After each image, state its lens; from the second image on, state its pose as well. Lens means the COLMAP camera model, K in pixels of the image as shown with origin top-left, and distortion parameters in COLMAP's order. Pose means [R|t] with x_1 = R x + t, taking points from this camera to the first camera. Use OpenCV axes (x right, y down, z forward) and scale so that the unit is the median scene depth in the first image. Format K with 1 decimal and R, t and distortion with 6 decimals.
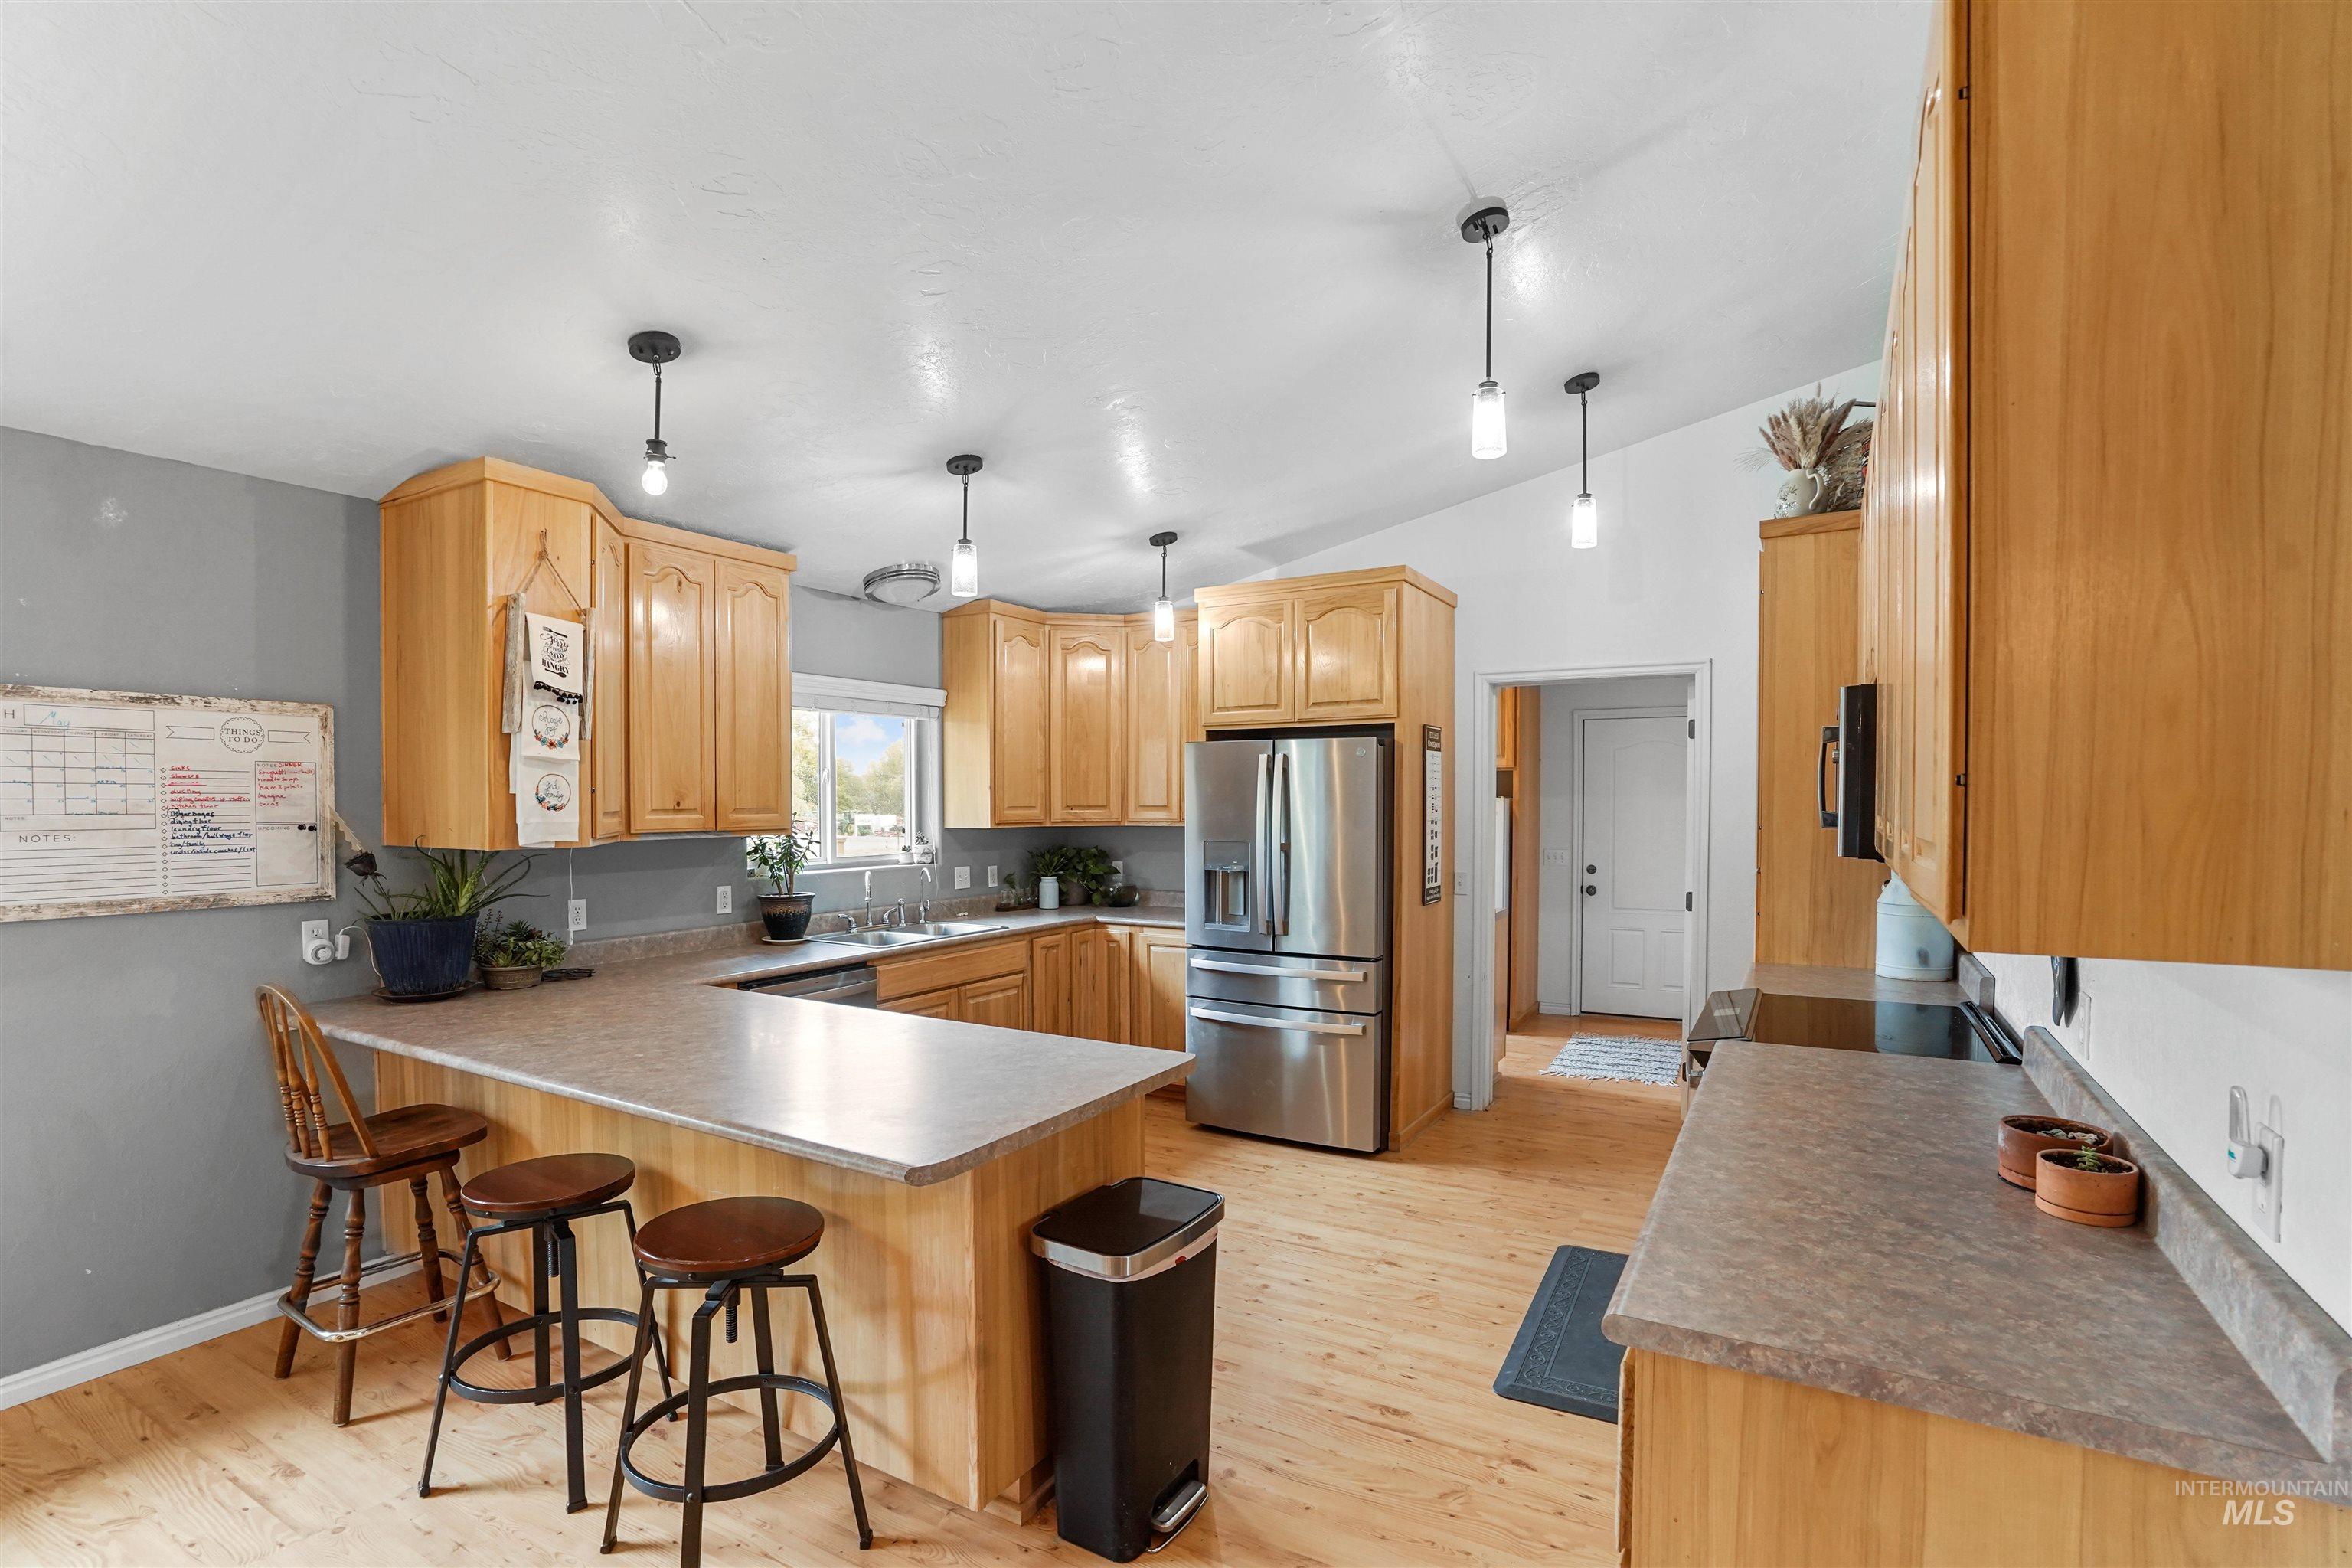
lens RADIAL K [[1091.3, 0, 1176.9], [0, 1091.3, 810.5], [0, 0, 1]] dist [-0.000658, -0.000093]
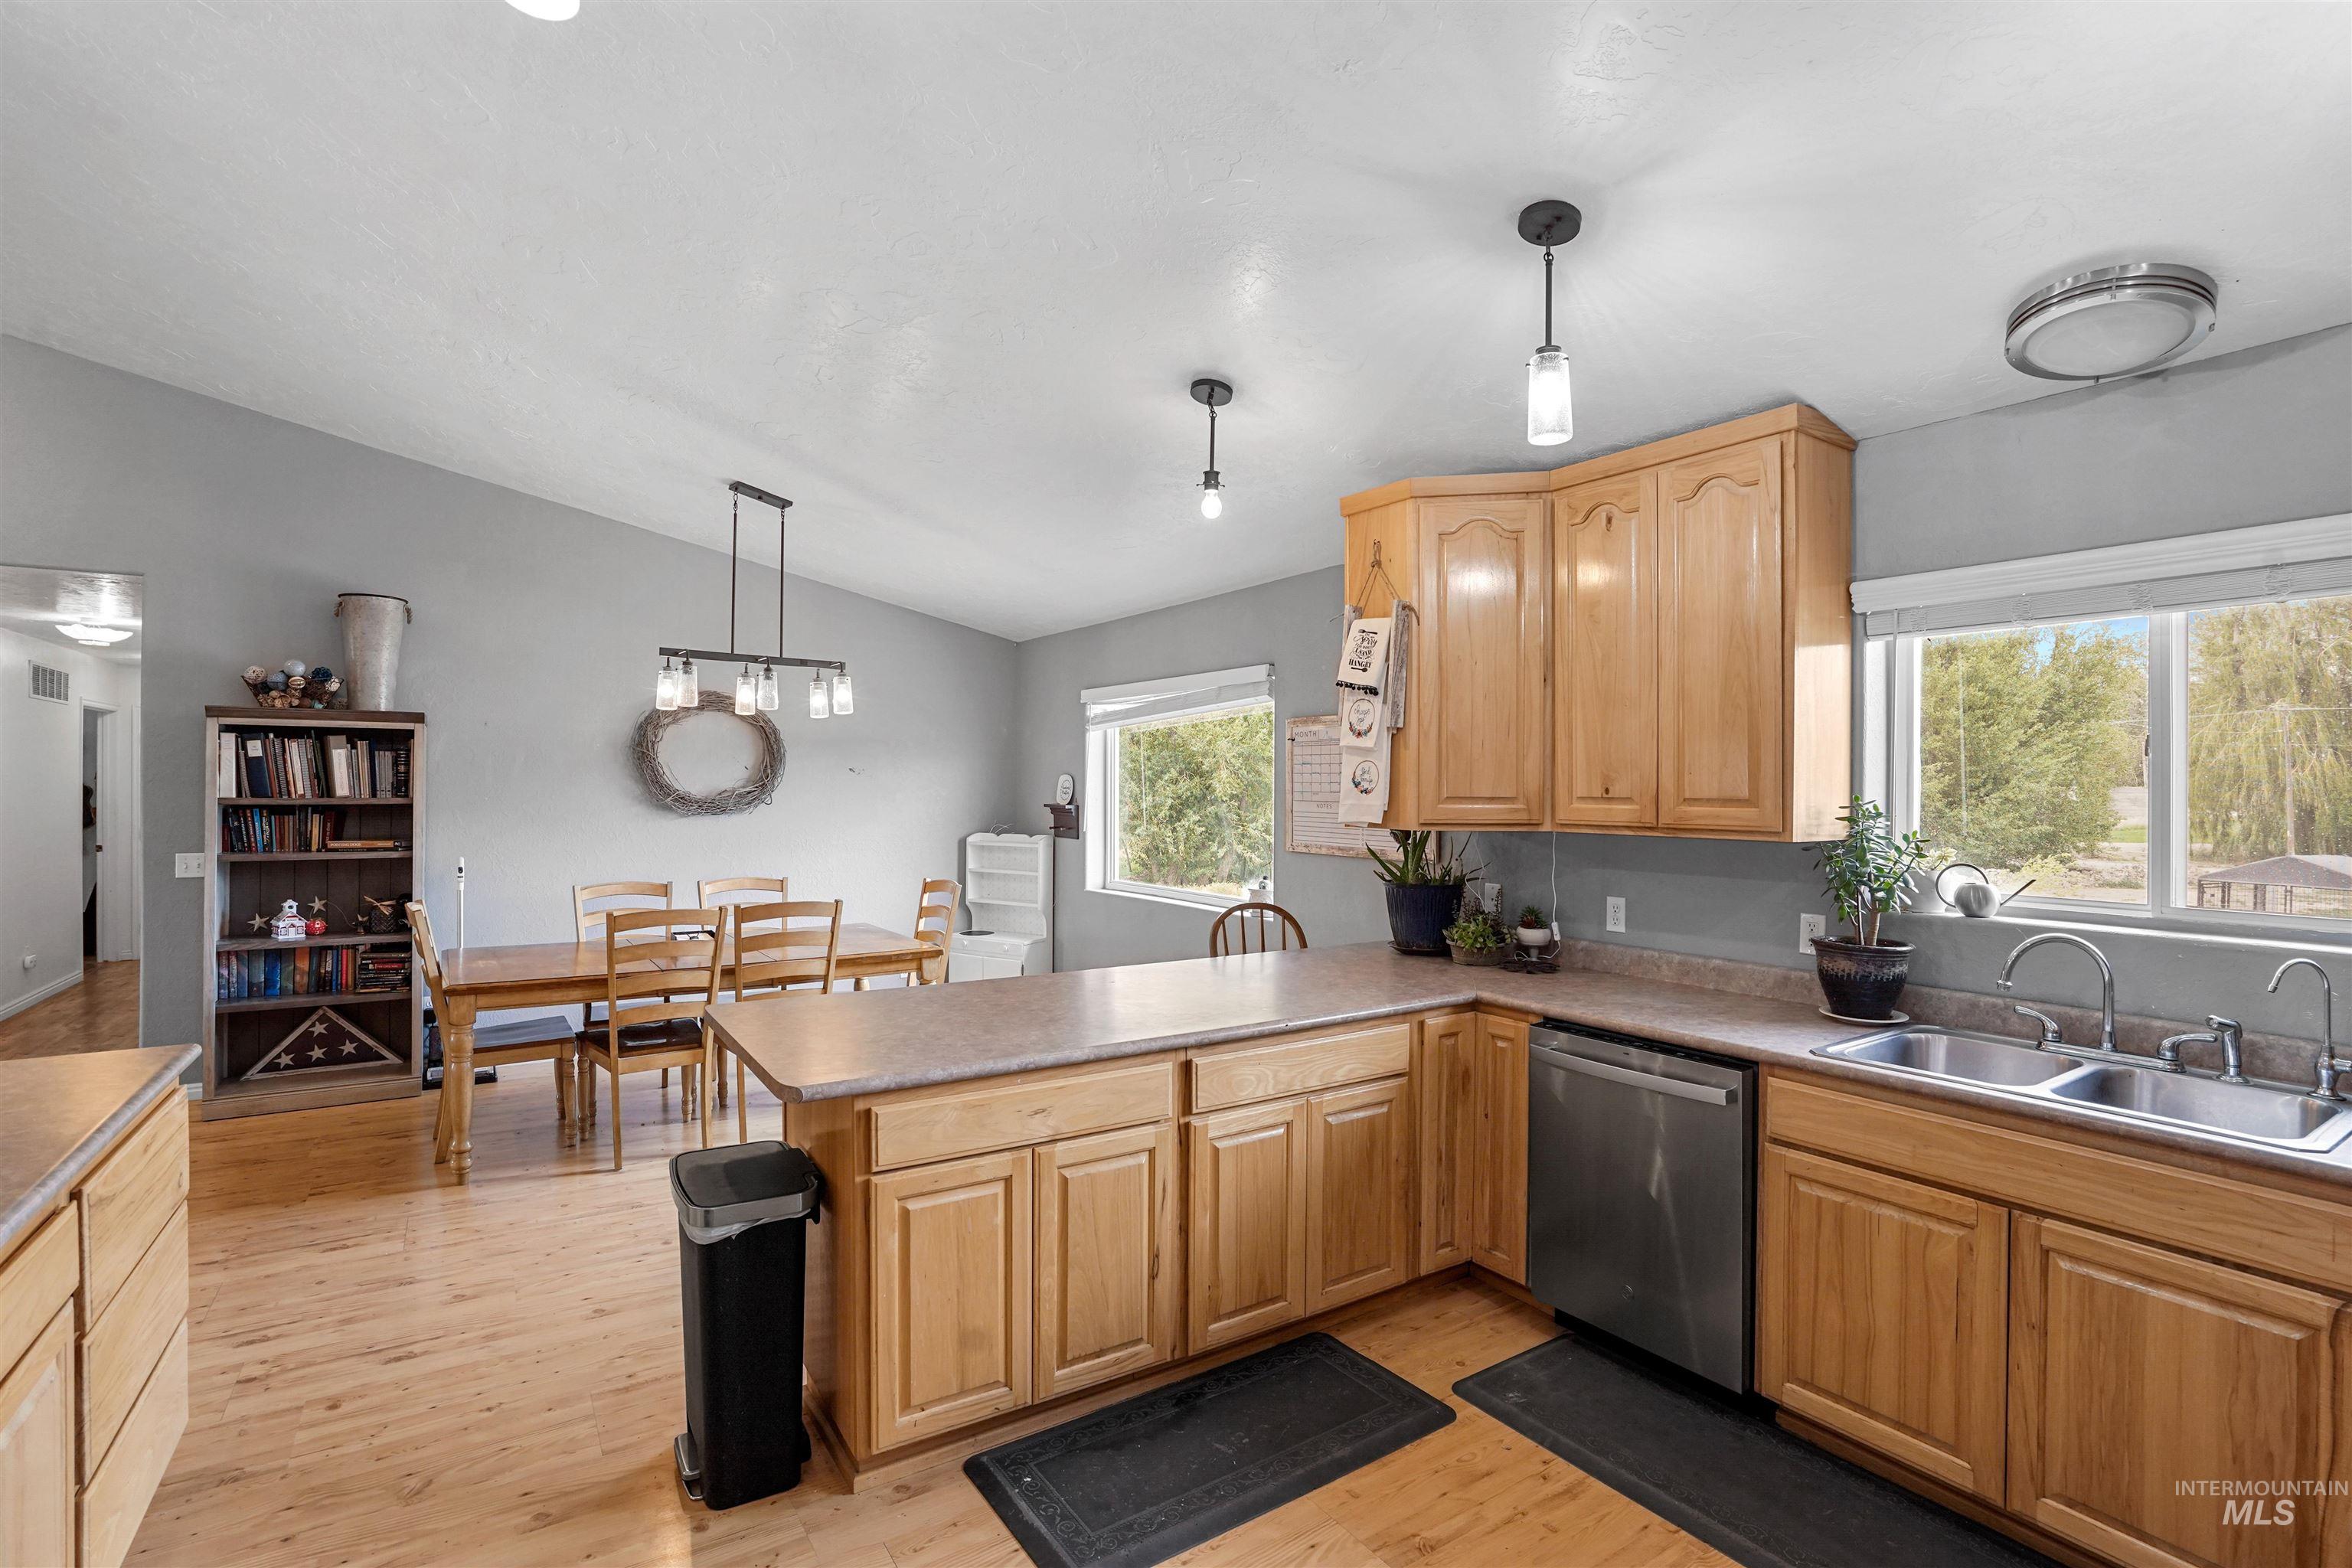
lens RADIAL K [[1109.5, 0, 1180.7], [0, 1109.5, 755.0], [0, 0, 1]] dist [-0.001663, -0.000405]
pose [[-0.438415, -0.019362, -0.898564, 0.515431], [-0.012478, 0.999803, -0.015455, -0.019168], [0.898686, 0.004437, -0.438570, 1.309103]]
